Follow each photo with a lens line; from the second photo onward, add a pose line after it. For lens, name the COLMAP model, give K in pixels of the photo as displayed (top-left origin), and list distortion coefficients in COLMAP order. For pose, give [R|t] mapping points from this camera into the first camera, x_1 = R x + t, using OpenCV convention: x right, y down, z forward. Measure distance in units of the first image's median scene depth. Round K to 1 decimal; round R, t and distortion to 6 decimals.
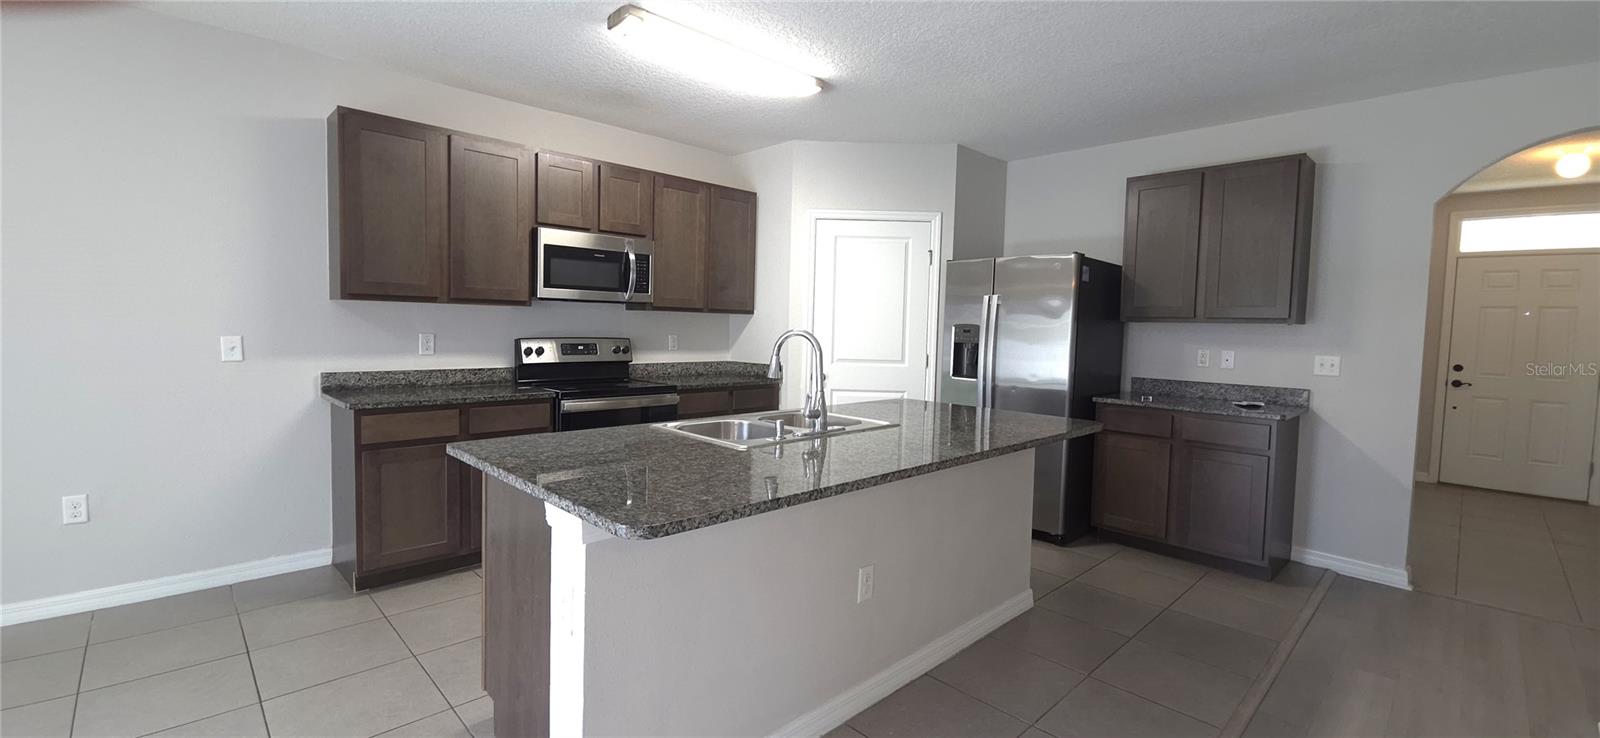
lens RADIAL K [[657.4, 0, 804.1], [0, 657.4, 357.9], [0, 0, 1]] dist [-0.003008, -0.000026]
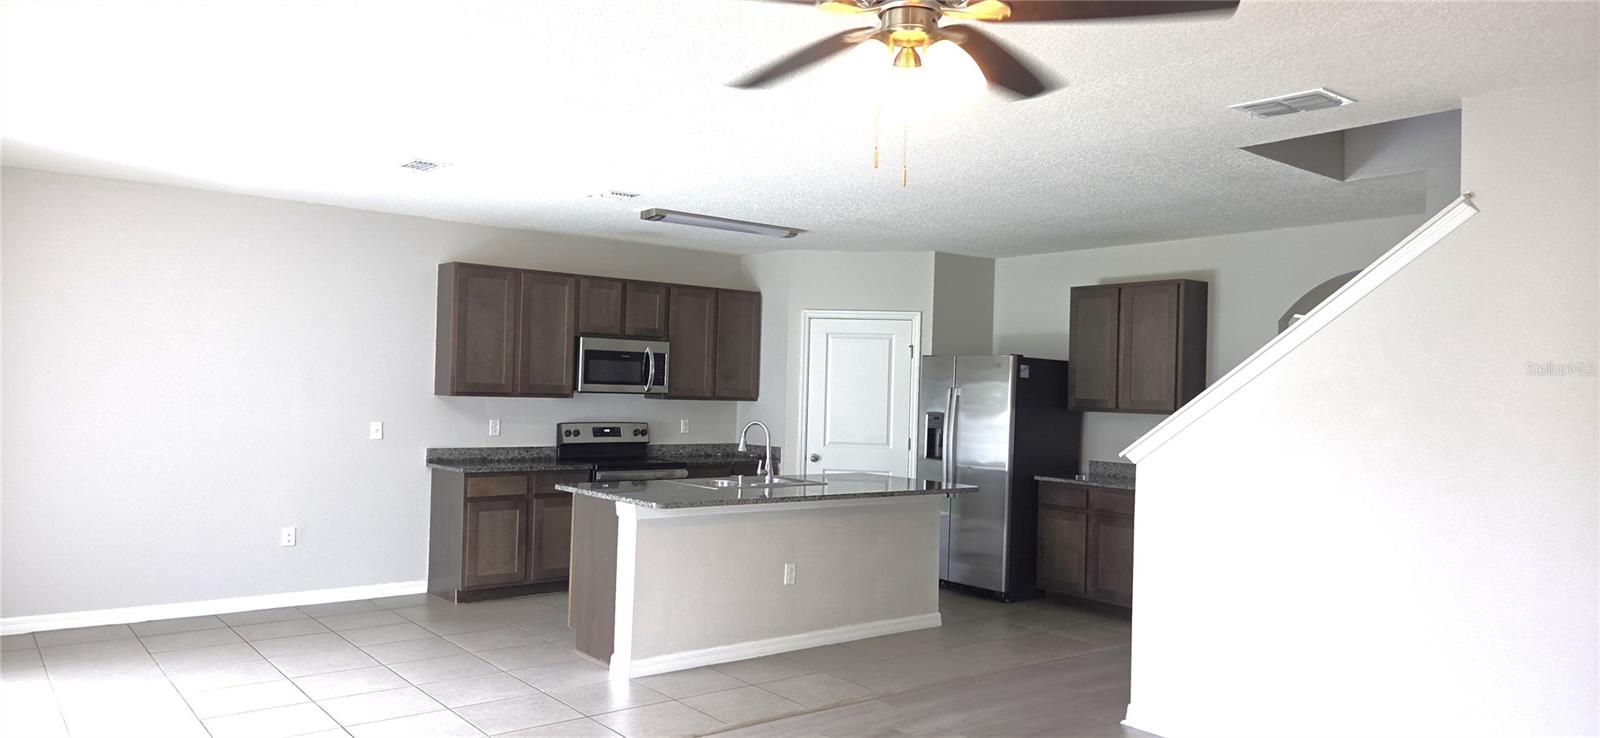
lens RADIAL K [[1078.7, 0, 794.1], [0, 1078.7, 375.7], [0, 0, 1]] dist [0.055313, -0.000007]
pose [[0.994143, 0.000991, -0.108064, 0.218822], [-0.007905, 0.997946, -0.063577, 0.007460], [0.107779, 0.064059, 0.992109, -0.960582]]
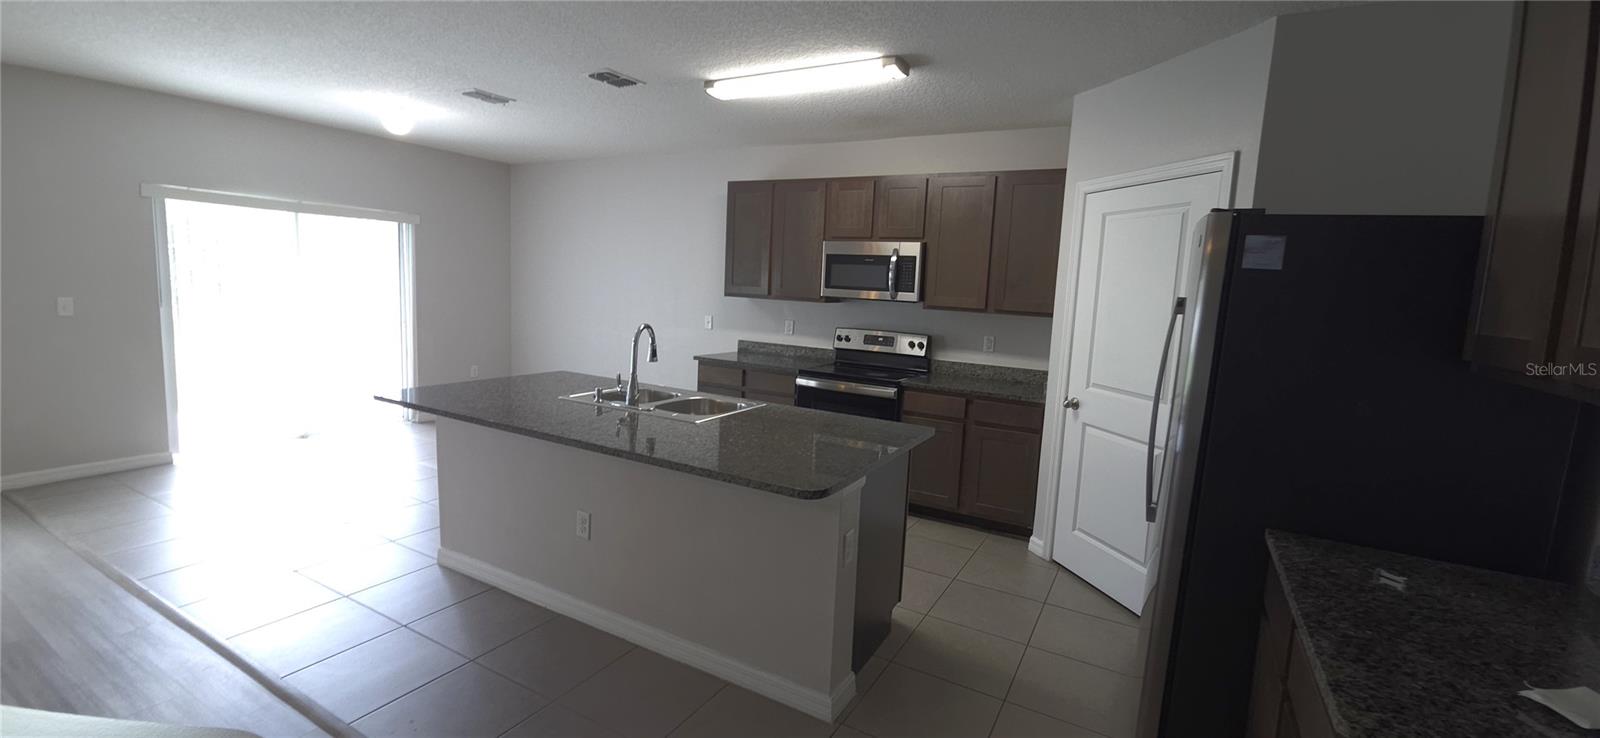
lens RADIAL K [[657.4, 0, 796.0], [0, 657.4, 358.2], [0, 0, 1]] dist [-0.003008, -0.000026]
pose [[0.270517, 0.098283, -0.957685, 0.758291], [-0.090072, 0.992996, 0.076464, -0.059861], [0.958492, 0.065575, 0.277475, 0.556360]]
